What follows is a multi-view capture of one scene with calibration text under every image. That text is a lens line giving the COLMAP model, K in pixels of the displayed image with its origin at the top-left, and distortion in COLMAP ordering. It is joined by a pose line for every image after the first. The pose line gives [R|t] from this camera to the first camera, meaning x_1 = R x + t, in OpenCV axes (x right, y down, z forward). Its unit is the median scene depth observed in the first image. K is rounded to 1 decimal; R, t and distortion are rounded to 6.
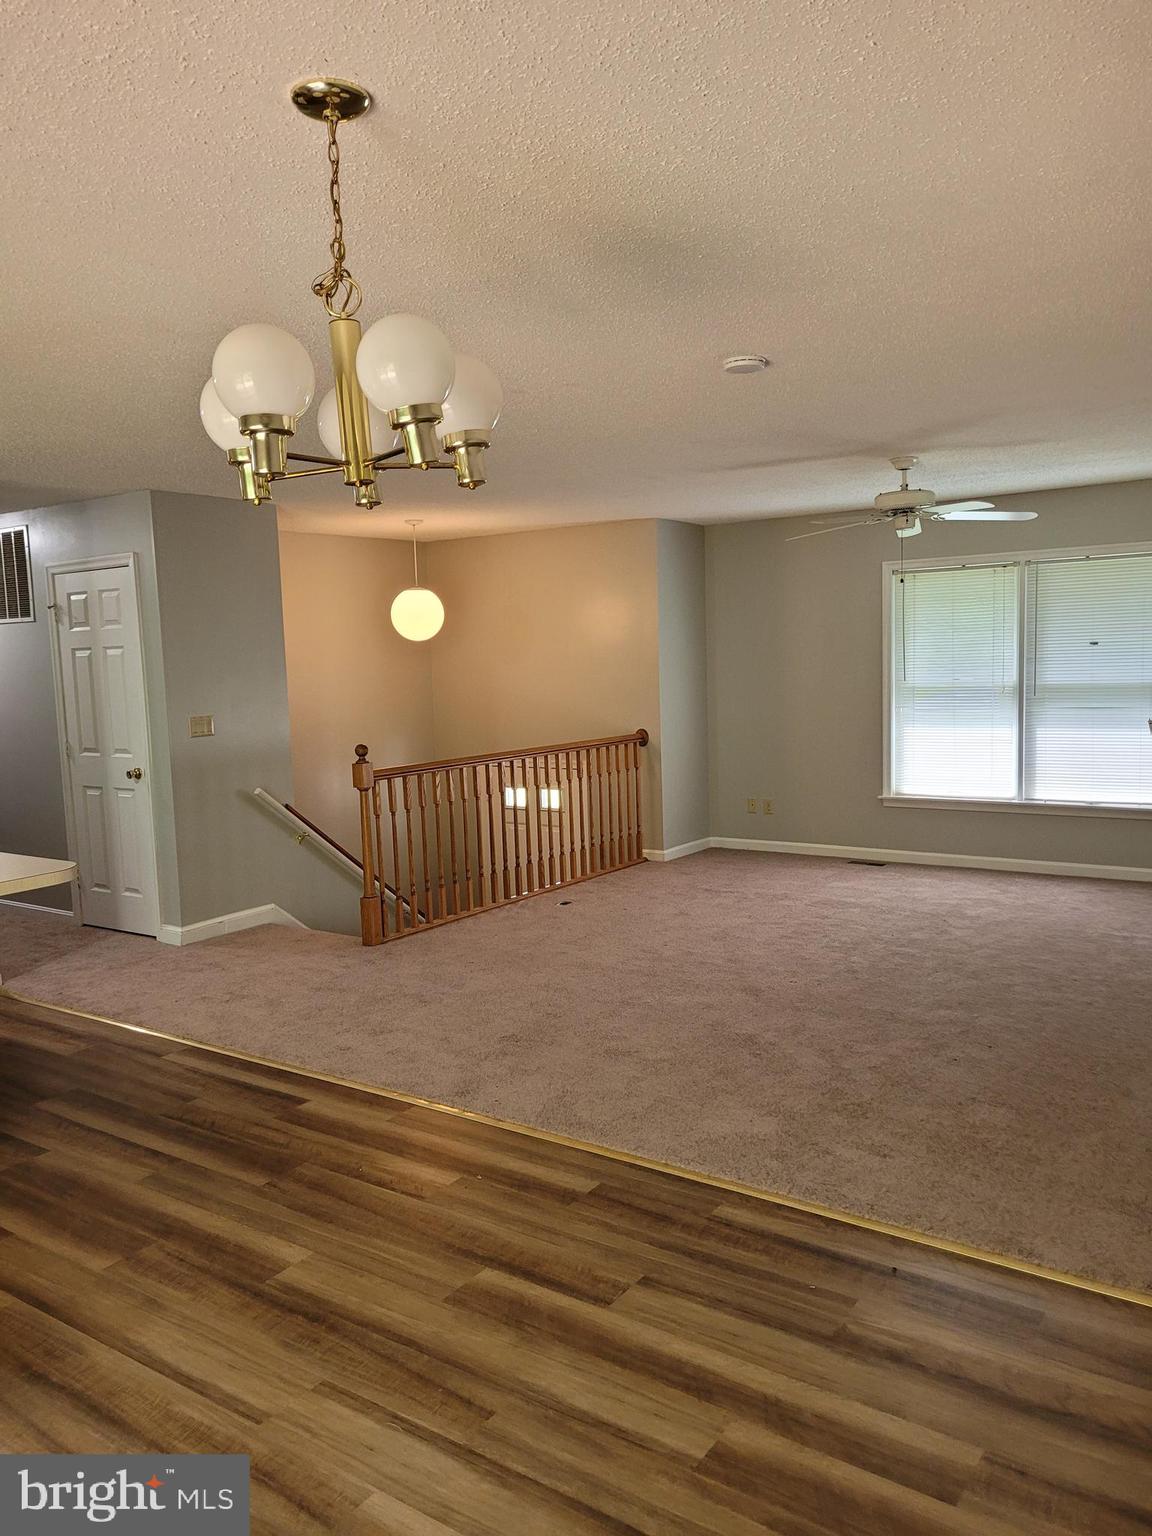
lens RADIAL K [[1159.1, 0, 576.0], [0, 1159.1, 768.0], [0, 0, 1]] dist [0.059757, -0.000431]
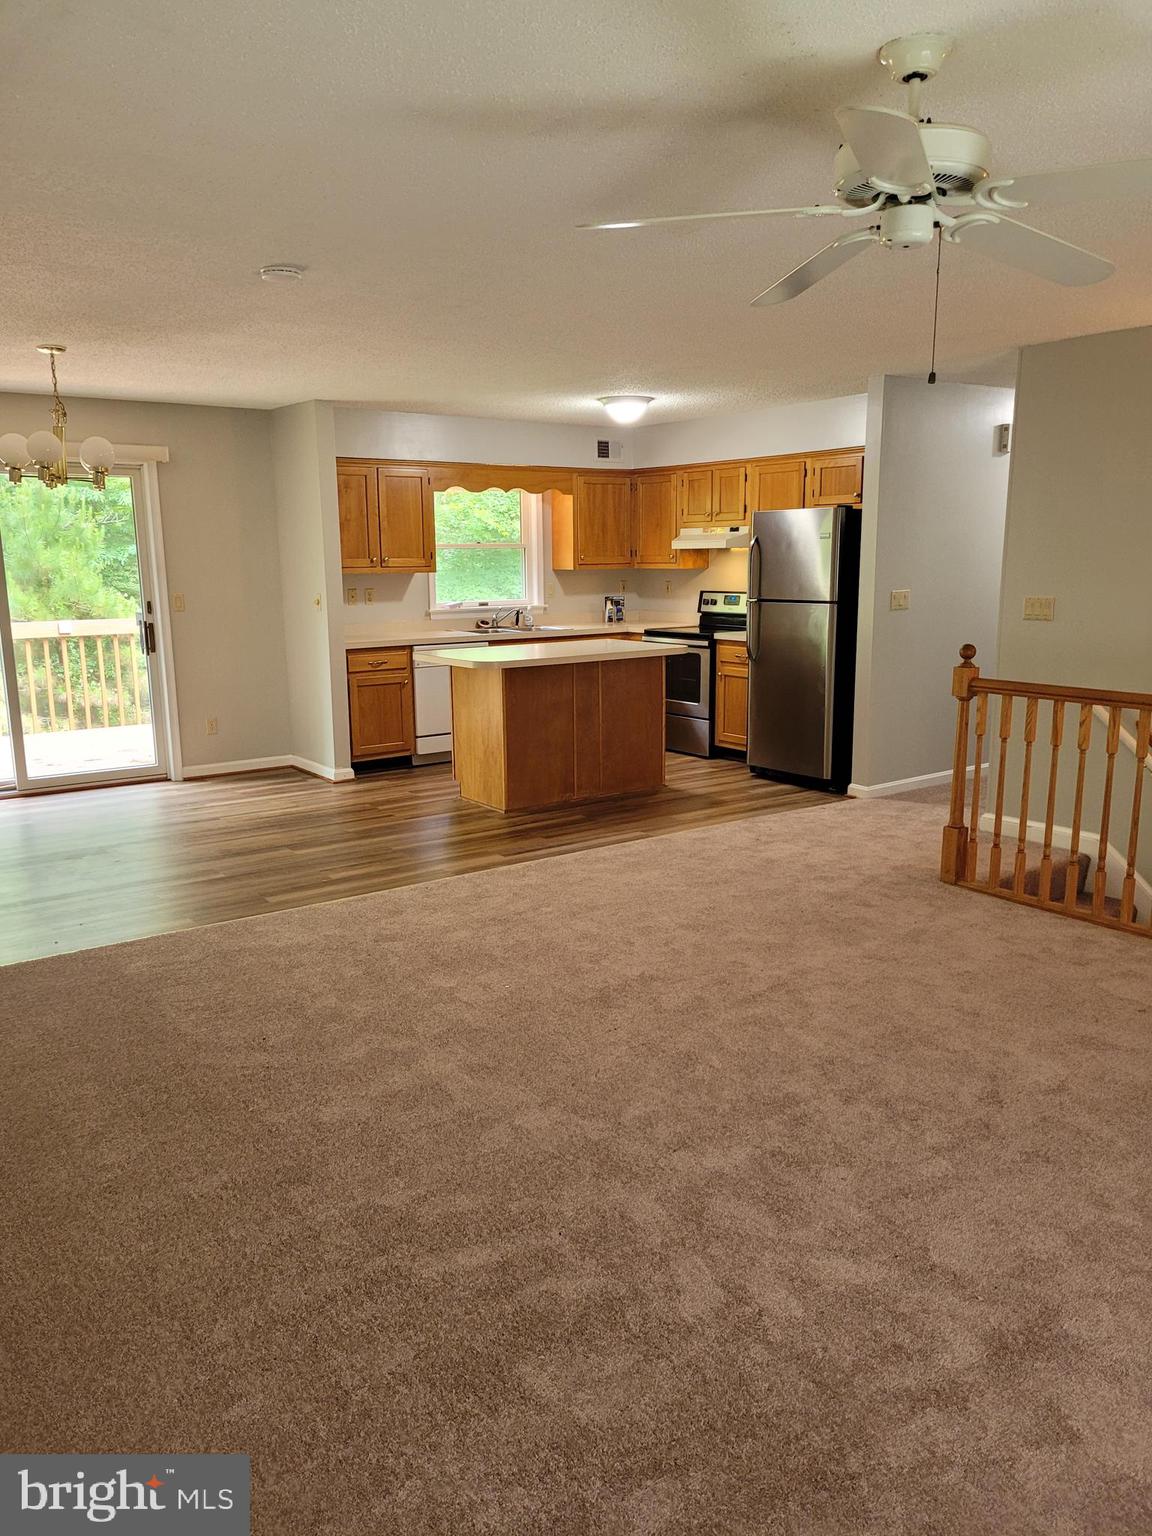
lens RADIAL K [[1159.1, 0, 576.0], [0, 1159.1, 768.0], [0, 0, 1]] dist [0.059757, -0.000431]
pose [[-0.331889, 0.206688, -0.920397, 0.997129], [-0.074181, 0.966961, 0.243893, -0.169231], [0.940397, 0.149221, -0.305591, 1.448958]]
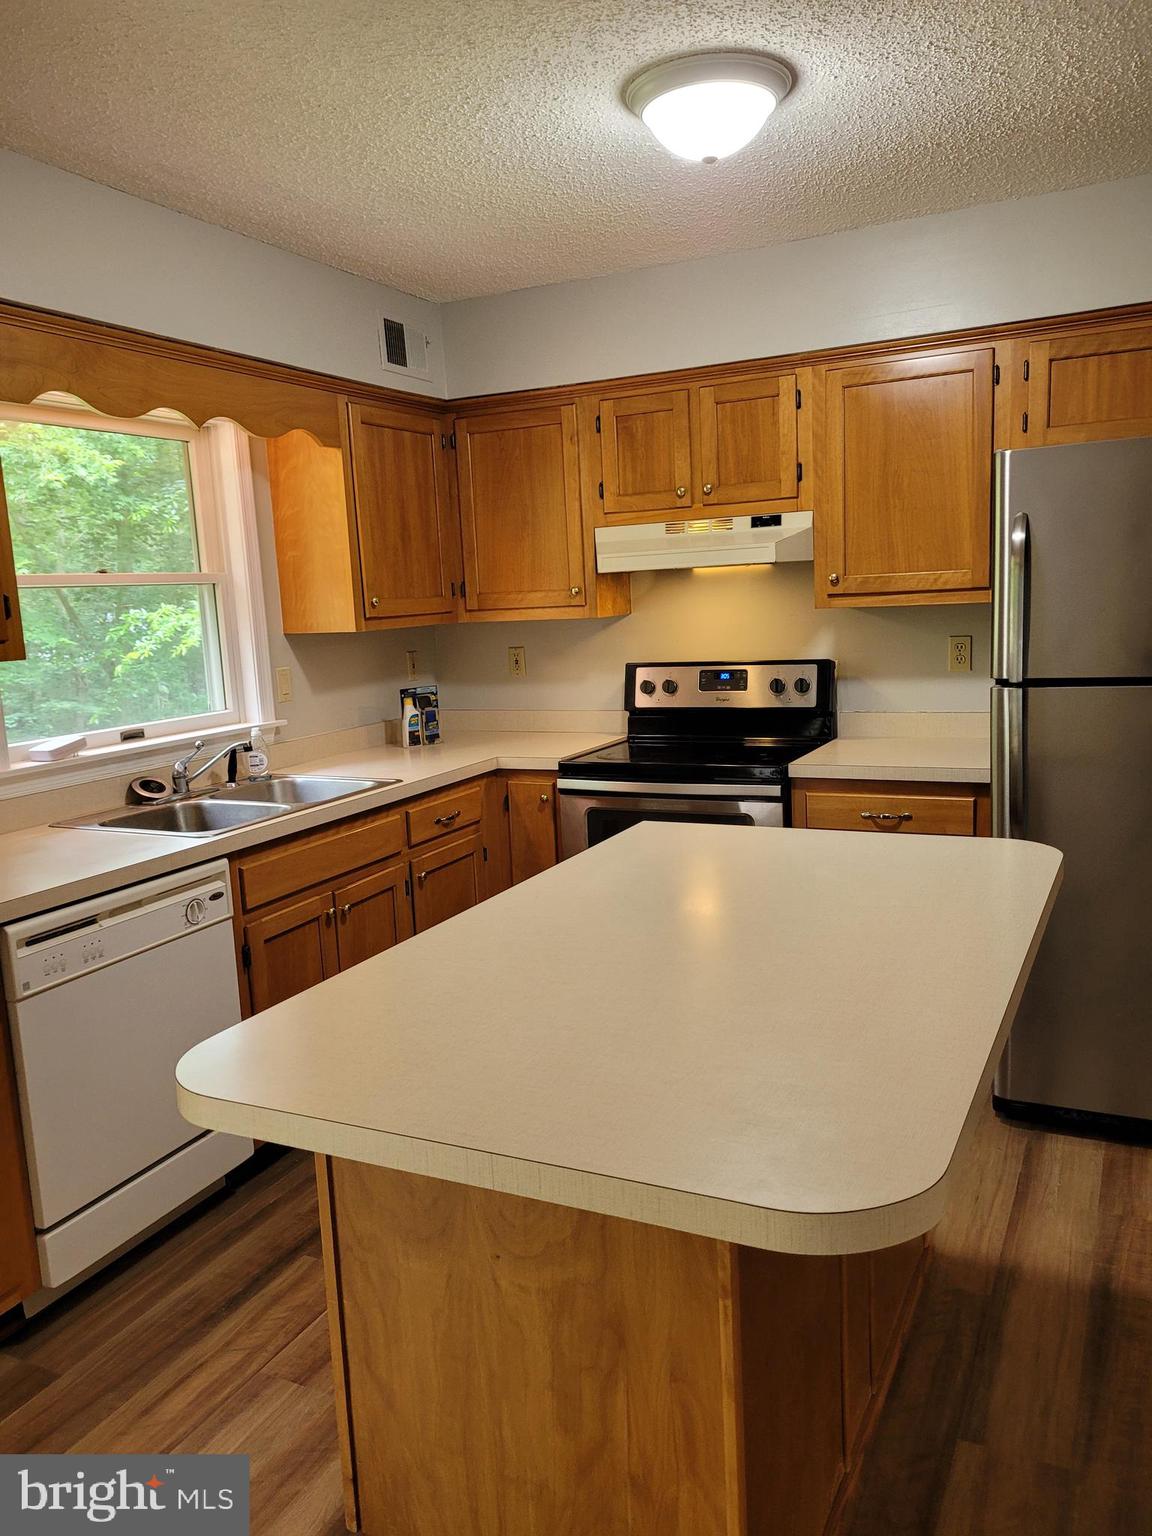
lens RADIAL K [[1159.1, 0, 576.0], [0, 1159.1, 768.0], [0, 0, 1]] dist [0.059757, -0.000431]
pose [[0.152614, 0.173827, -0.972879, 0.126741], [-0.055708, 0.984358, 0.167139, -0.082620], [0.986715, 0.028689, 0.159910, 0.928293]]
